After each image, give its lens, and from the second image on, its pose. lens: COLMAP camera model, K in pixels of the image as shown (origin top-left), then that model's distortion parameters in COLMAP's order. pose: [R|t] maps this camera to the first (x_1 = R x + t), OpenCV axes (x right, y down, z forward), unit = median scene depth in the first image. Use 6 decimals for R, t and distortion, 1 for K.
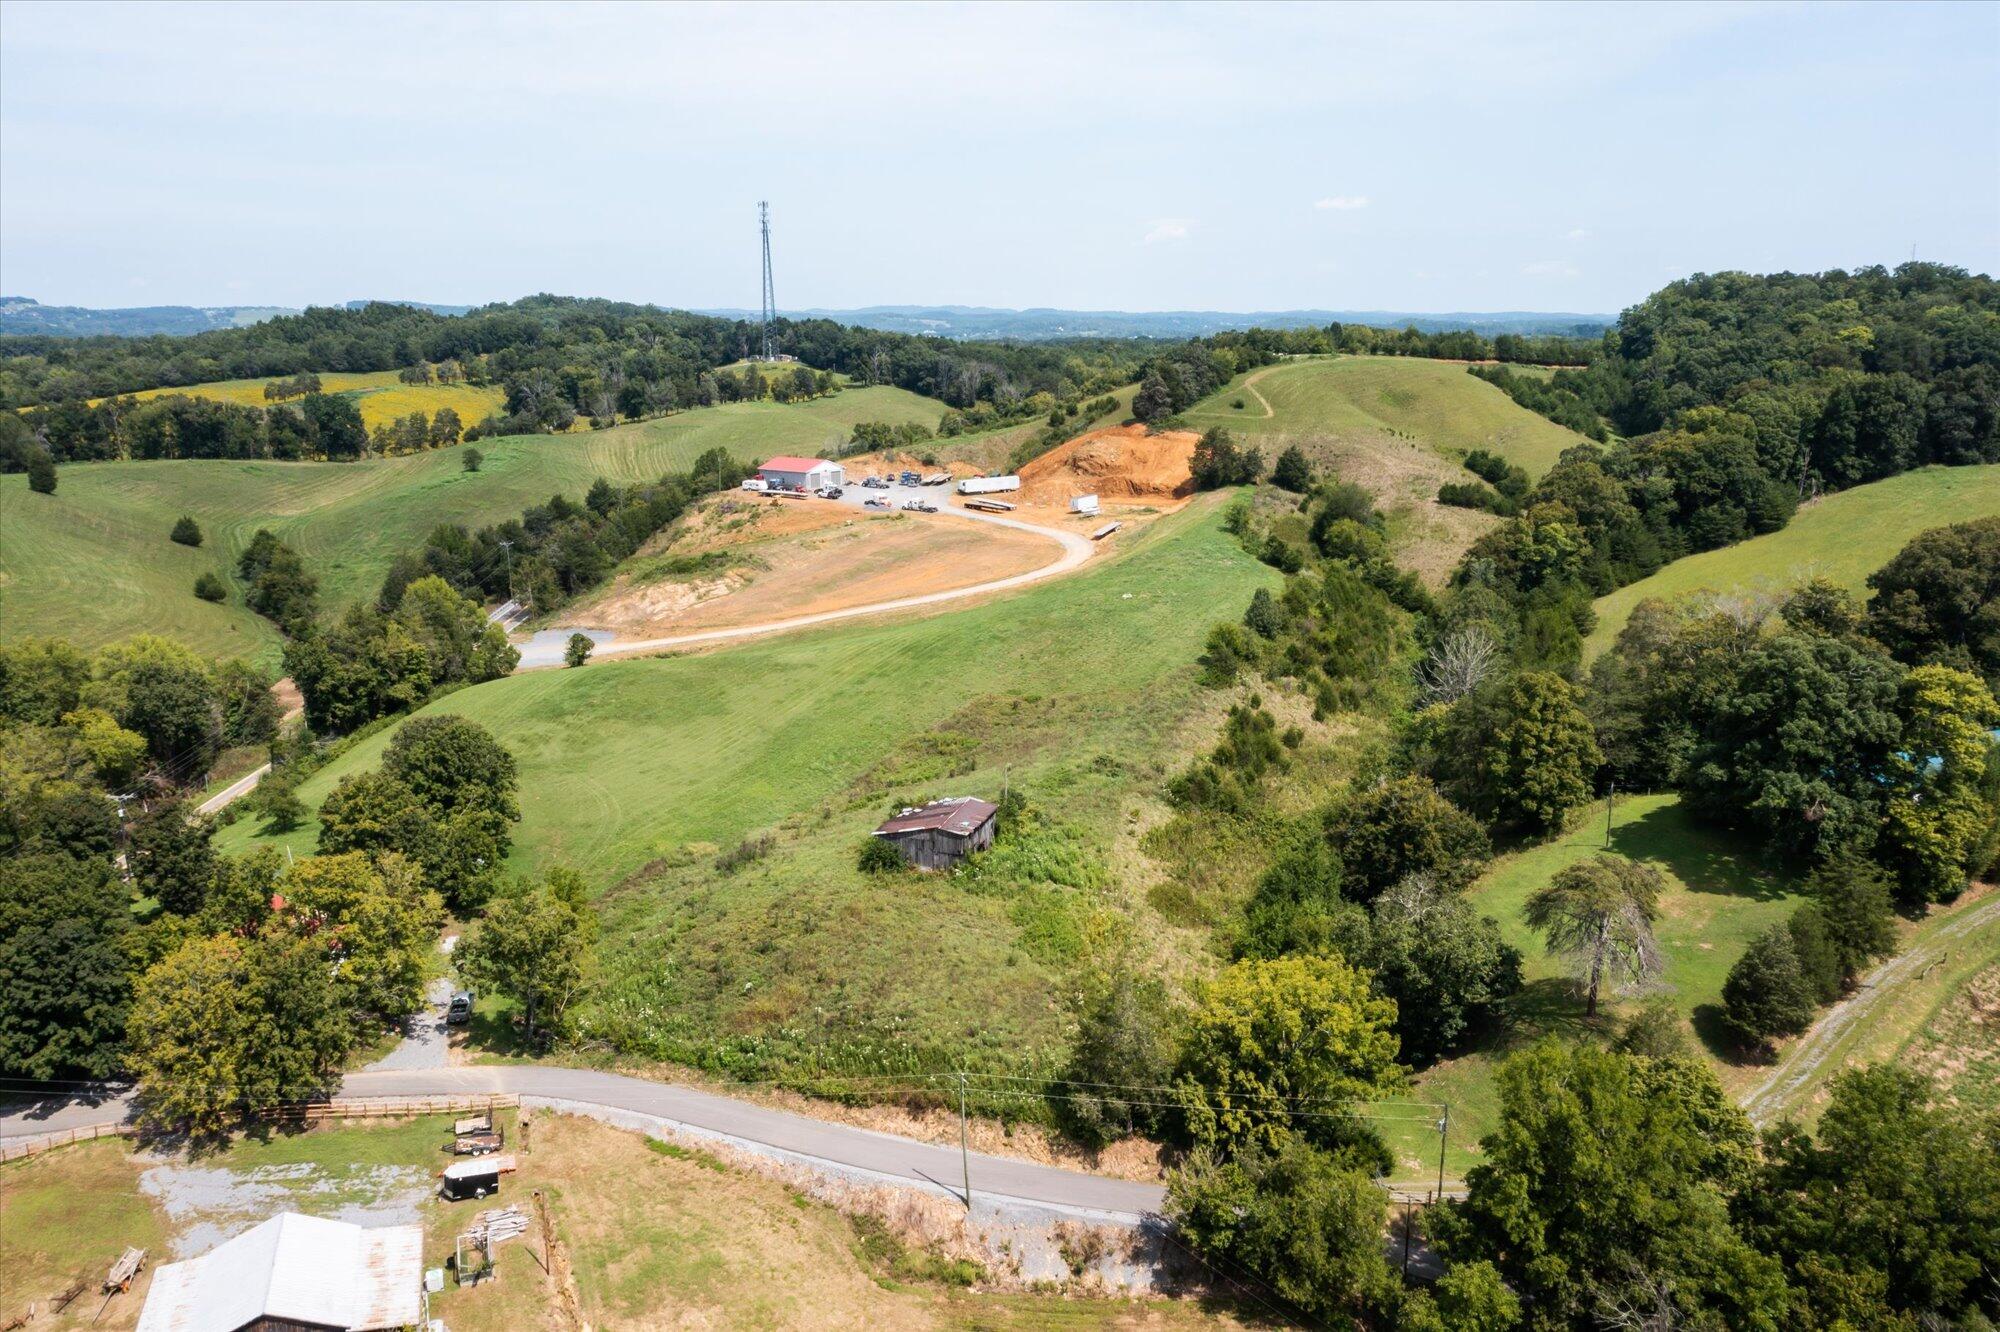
lens RADIAL K [[1571.8, 0, 992.9], [0, 1571.8, 665.6], [0, 0, 1]] dist [-0.007302, 0.004554]
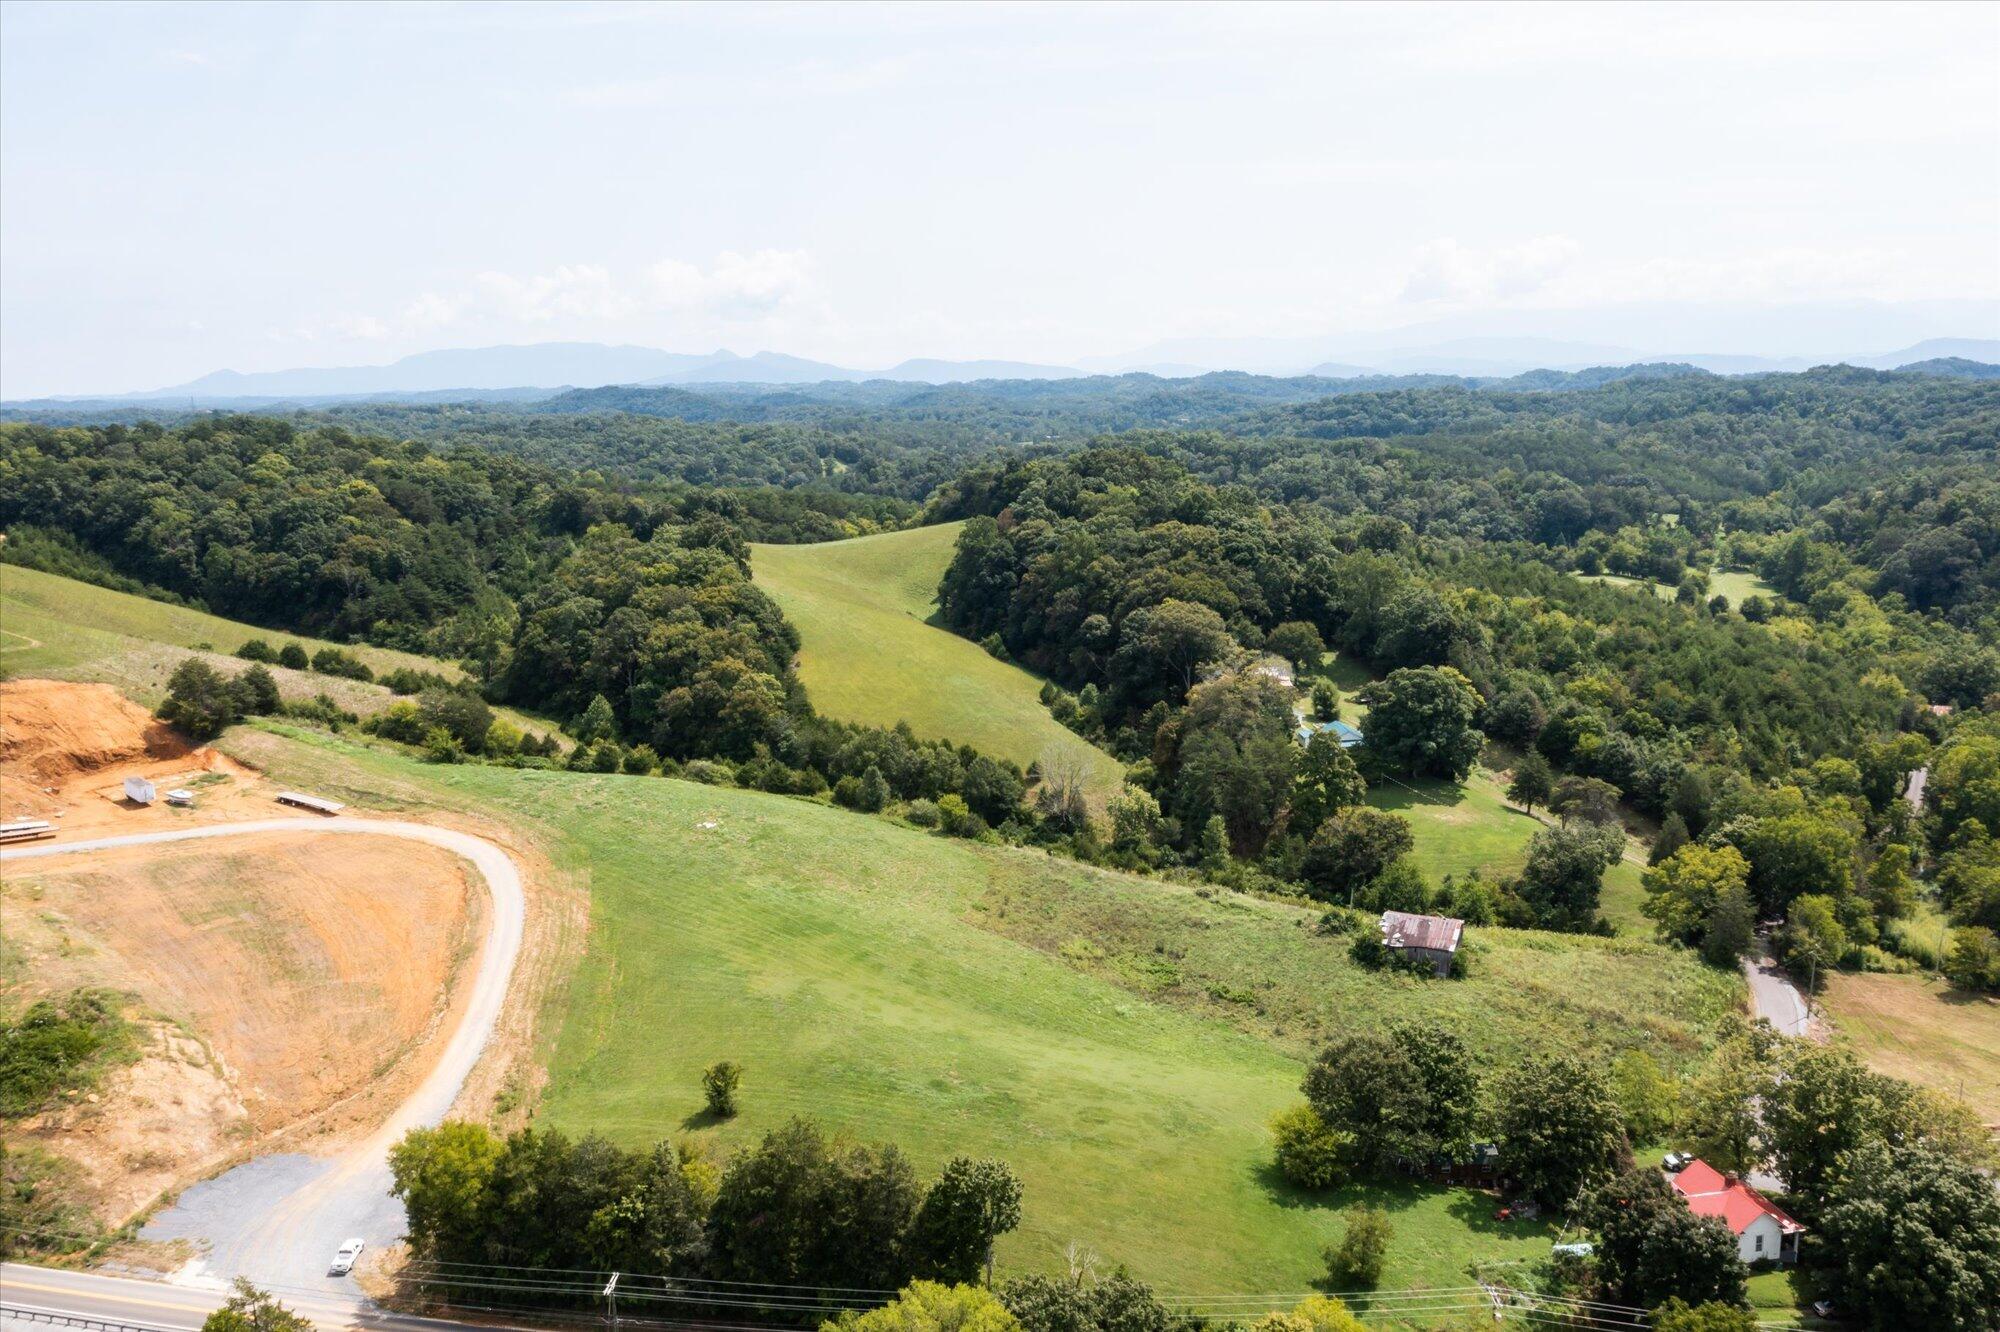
lens RADIAL K [[1571.8, 0, 996.0], [0, 1571.8, 666.9], [0, 0, 1]] dist [-0.007302, 0.004554]
pose [[0.114627, -0.174212, 0.978014, -0.584130], [0.228357, 0.962760, 0.144730, -0.169675], [-0.966806, 0.206746, 0.150141, 0.489387]]
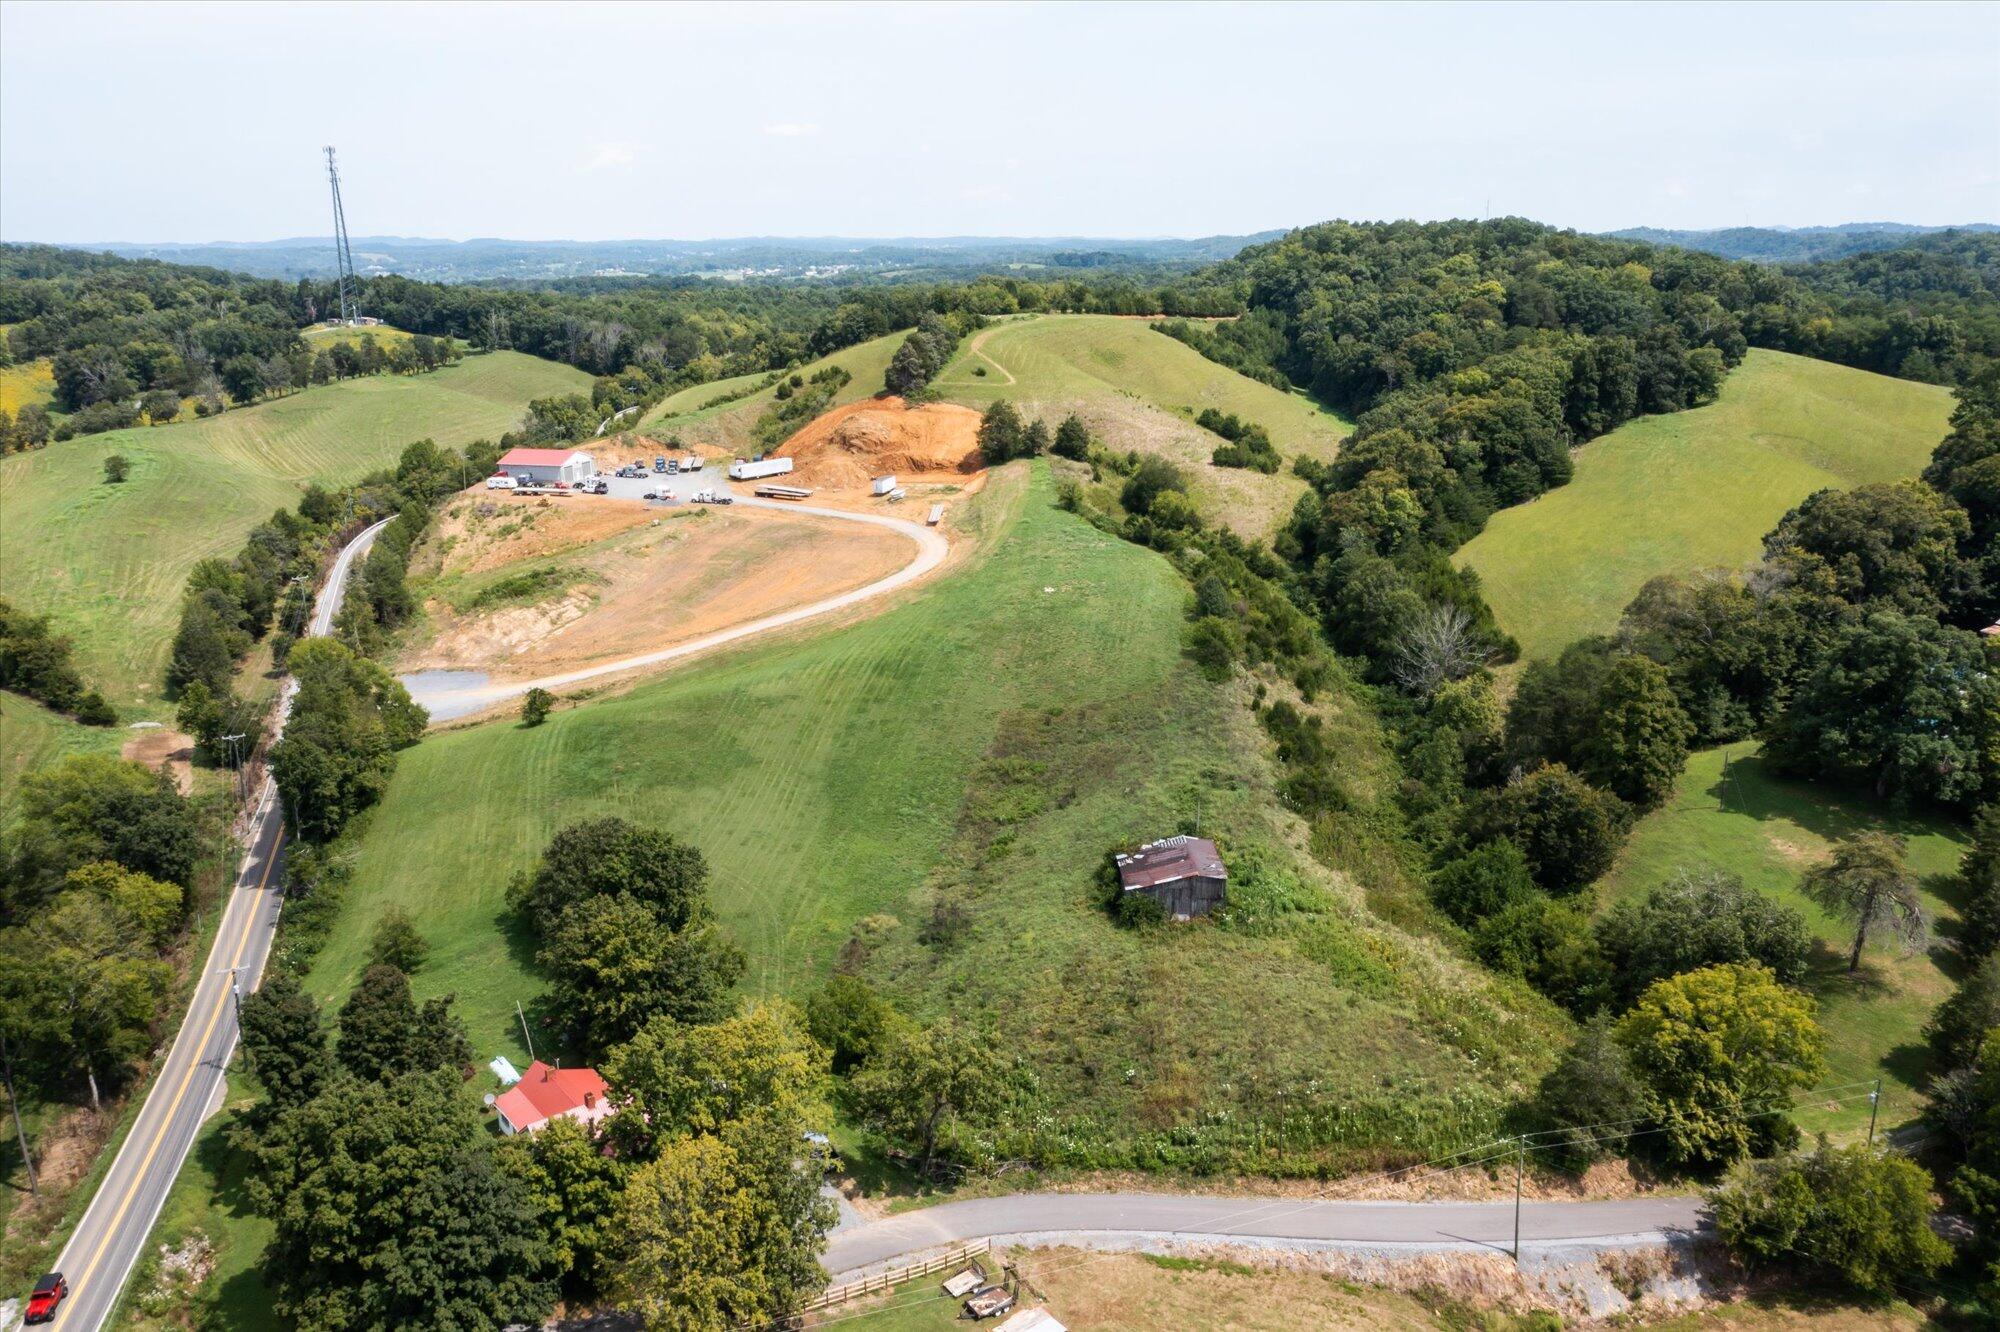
lens RADIAL K [[1571.8, 0, 994.9], [0, 1571.8, 667.1], [0, 0, 1]] dist [-0.007302, 0.004554]
pose [[0.942715, -0.097266, 0.319104, -0.198121], [0.082681, 0.994830, 0.058975, -0.041725], [-0.323191, -0.029213, 0.945883, 0.044811]]
